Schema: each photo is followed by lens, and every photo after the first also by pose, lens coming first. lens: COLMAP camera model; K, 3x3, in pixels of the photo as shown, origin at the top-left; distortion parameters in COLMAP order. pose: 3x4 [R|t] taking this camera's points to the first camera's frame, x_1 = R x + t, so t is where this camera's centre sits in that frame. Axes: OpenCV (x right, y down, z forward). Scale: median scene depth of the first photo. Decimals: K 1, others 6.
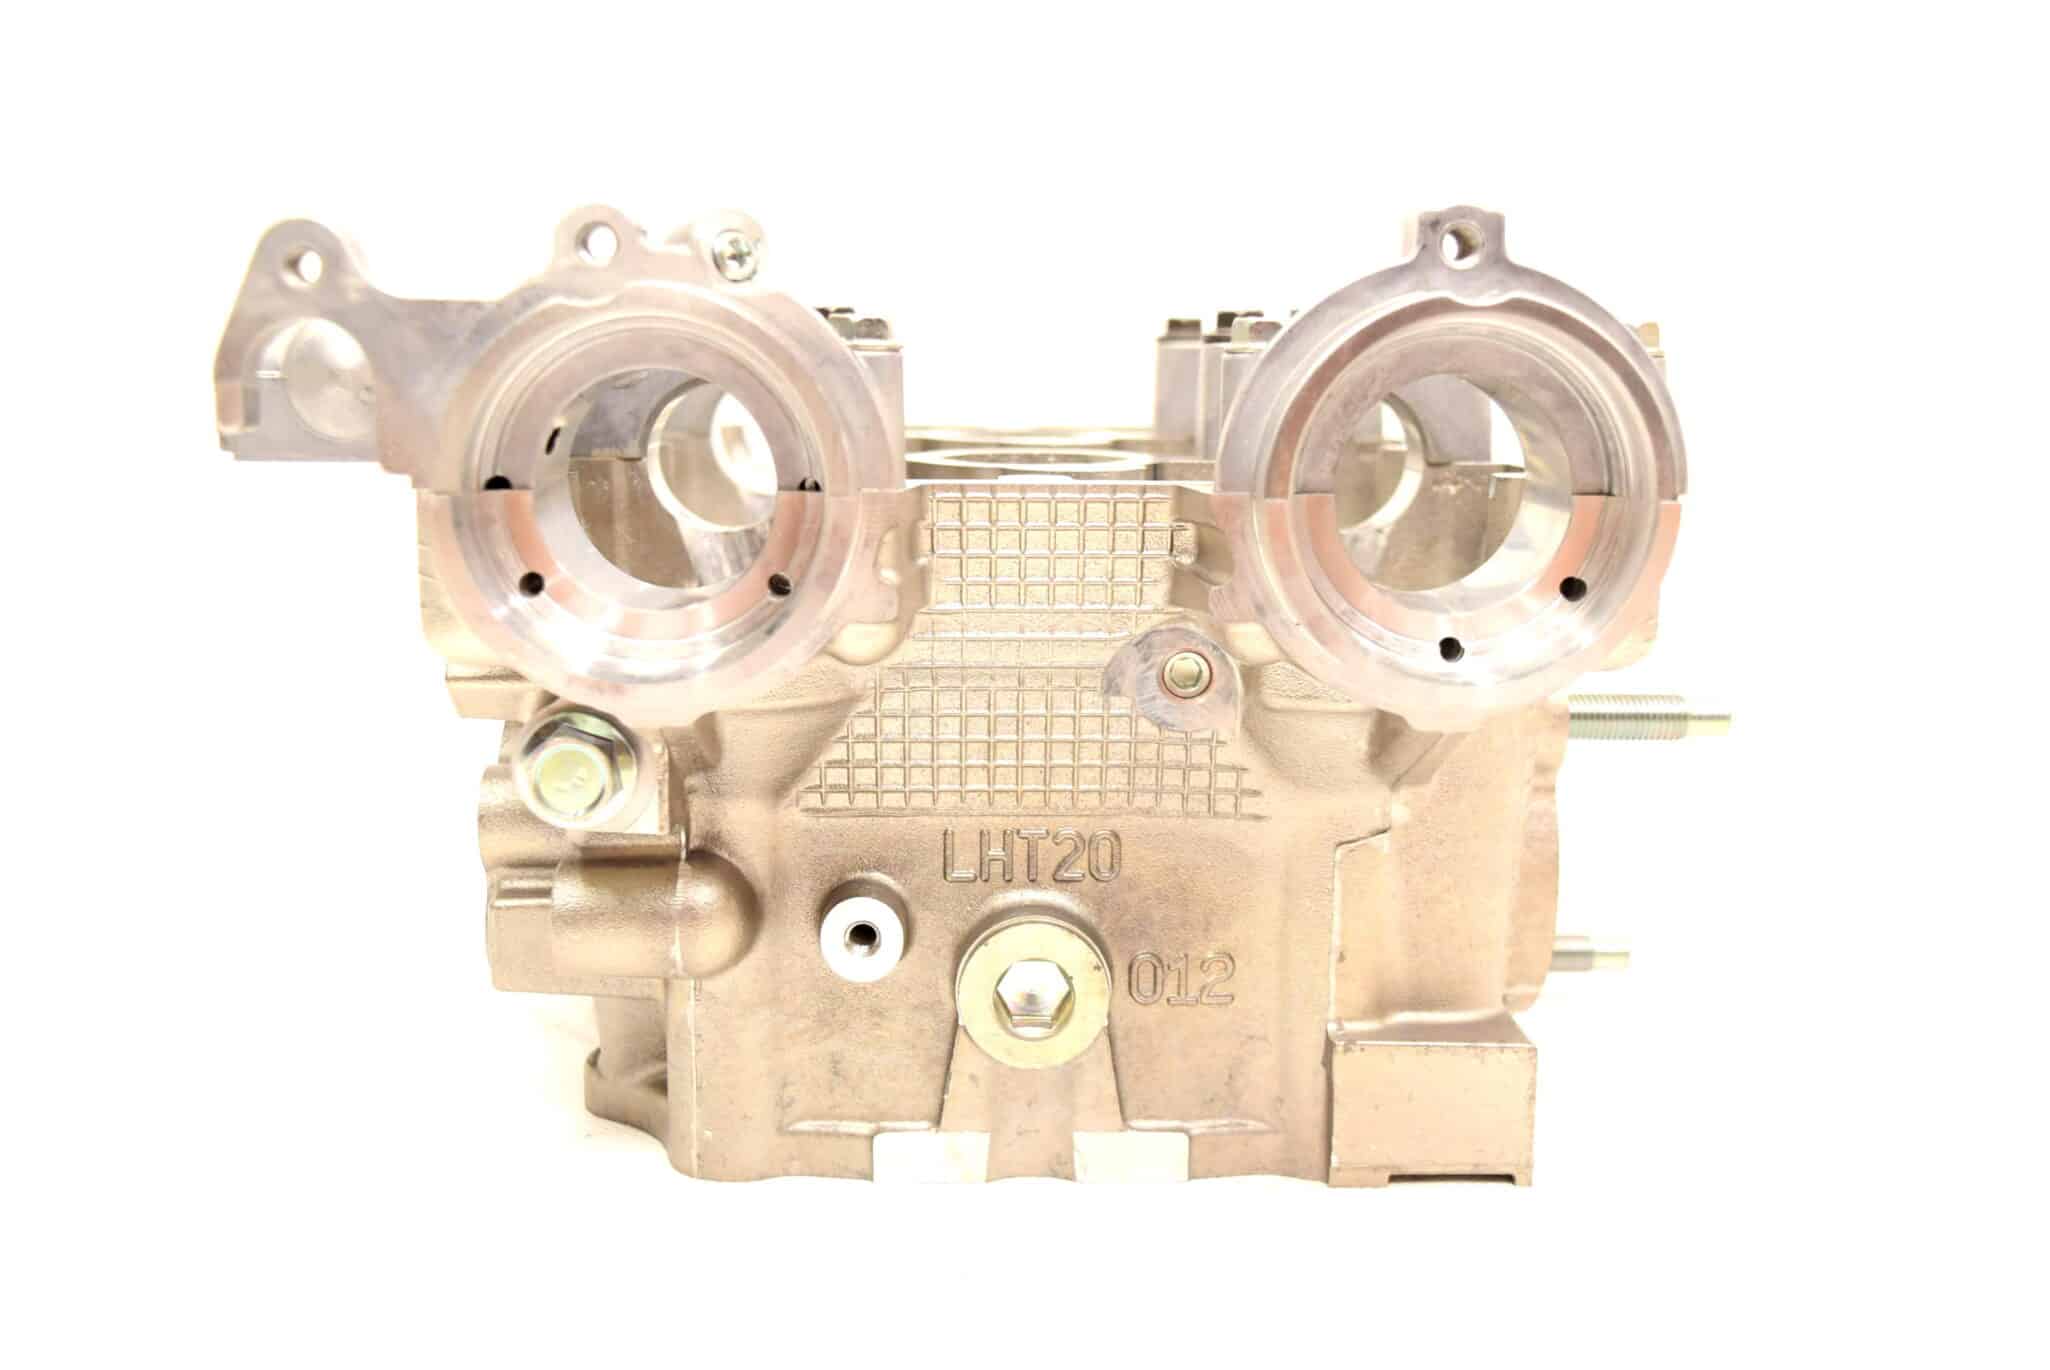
lens RADIAL K [[2274.0, 0, 1026.7], [0, 2274.0, 685.1], [0, 0, 1]] dist [-0.019811, 0.000000]
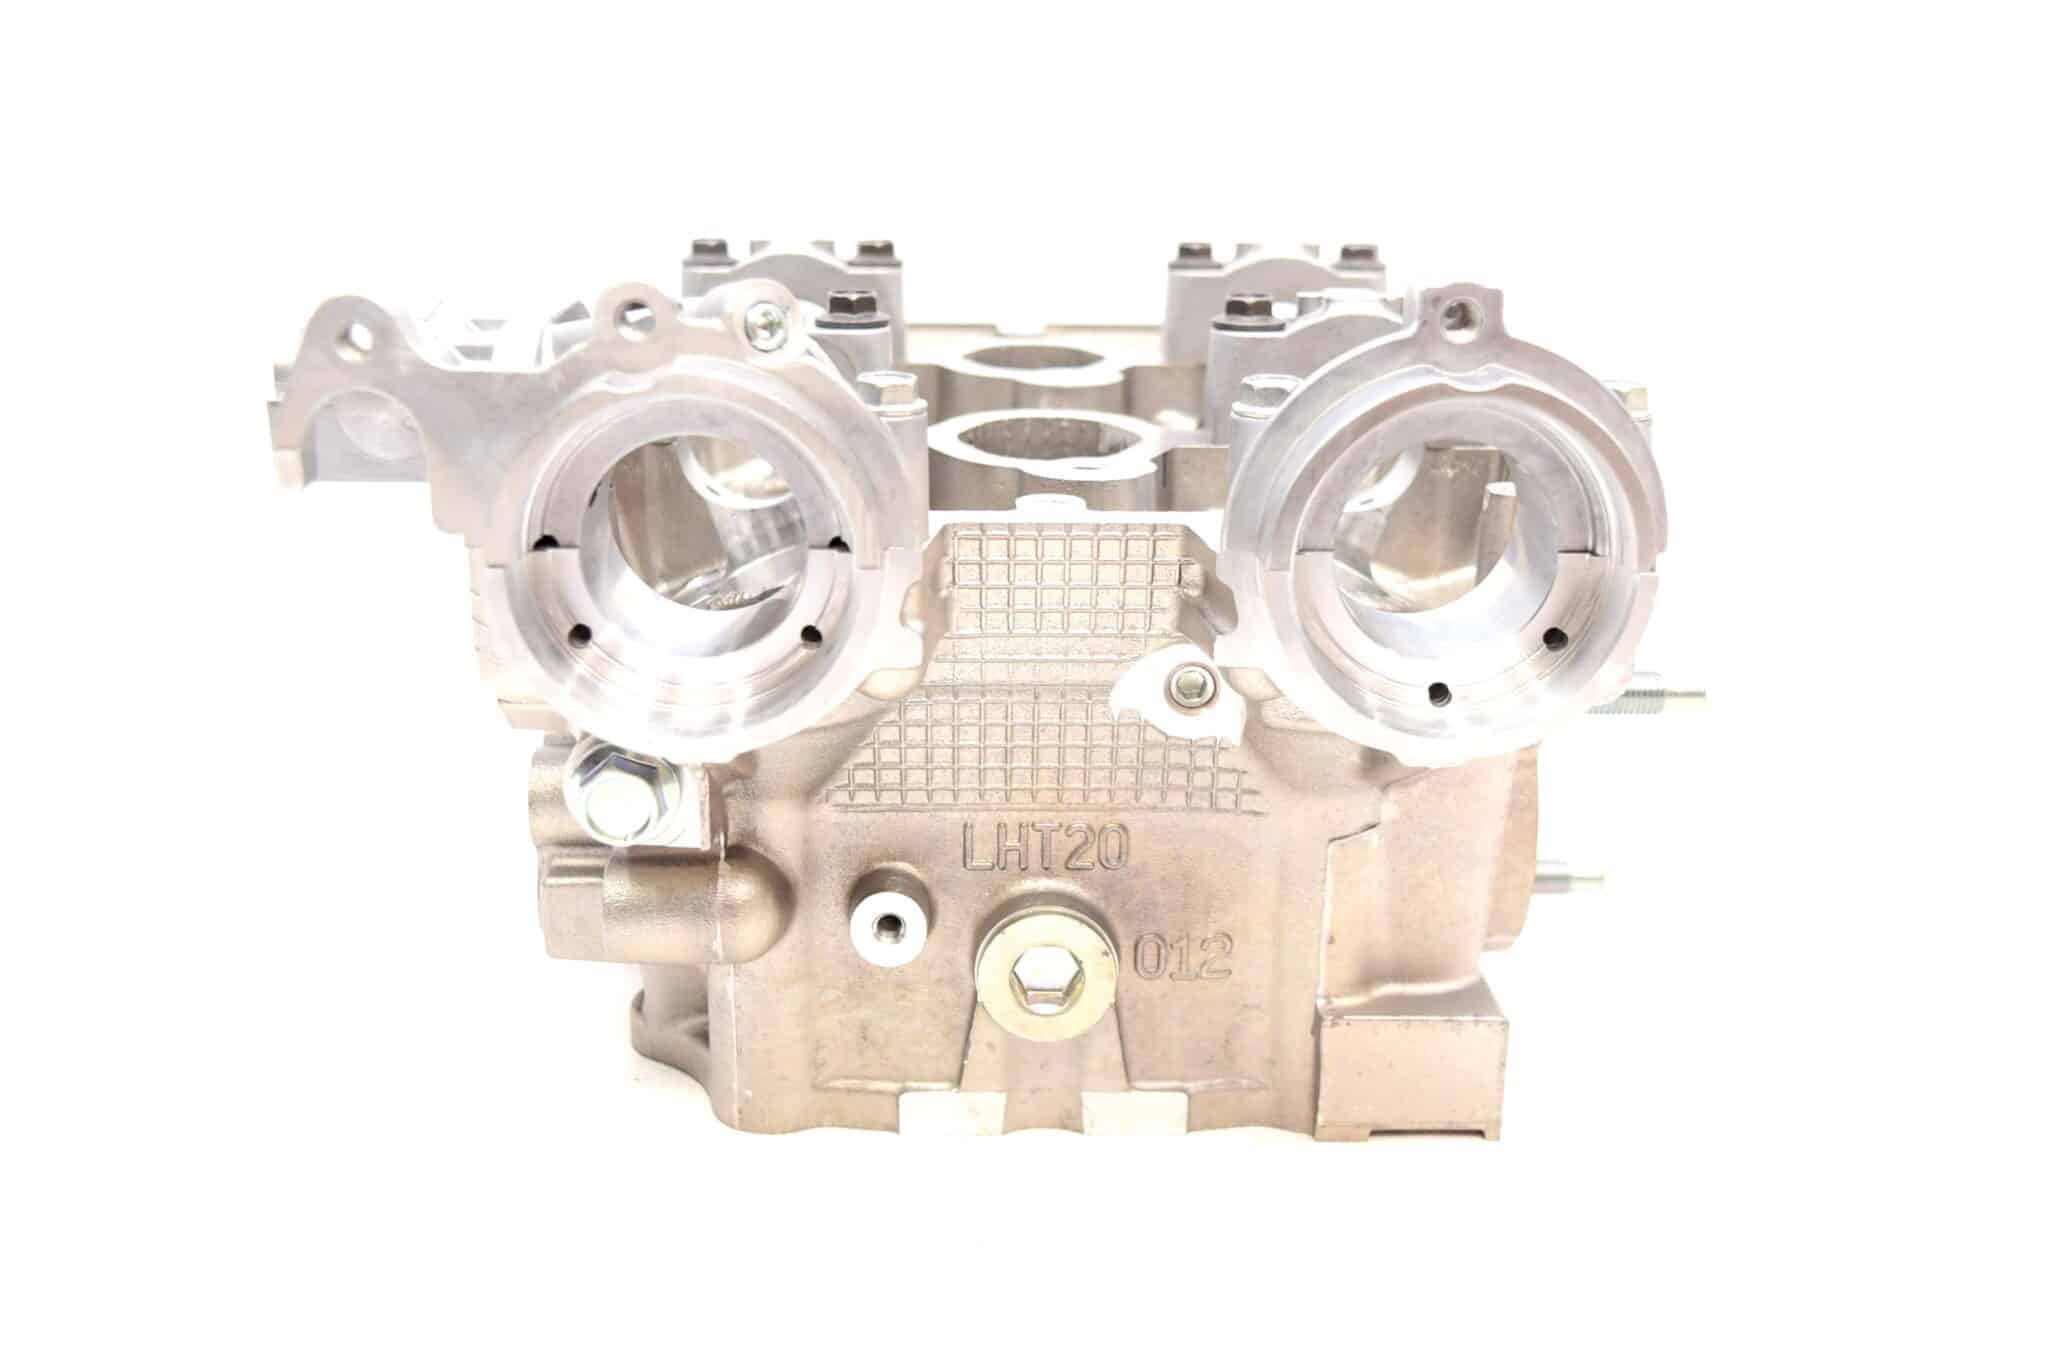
lens RADIAL K [[2304.0, 0, 1024.2], [0, 2304.0, 677.3], [0, 0, 1]] dist [-0.021828, 0.000000]
pose [[0.999992, 0.003870, -0.001361, -0.006759], [-0.003615, 0.988101, 0.153767, -0.172775], [0.001940, -0.153760, 0.988106, -0.064443]]
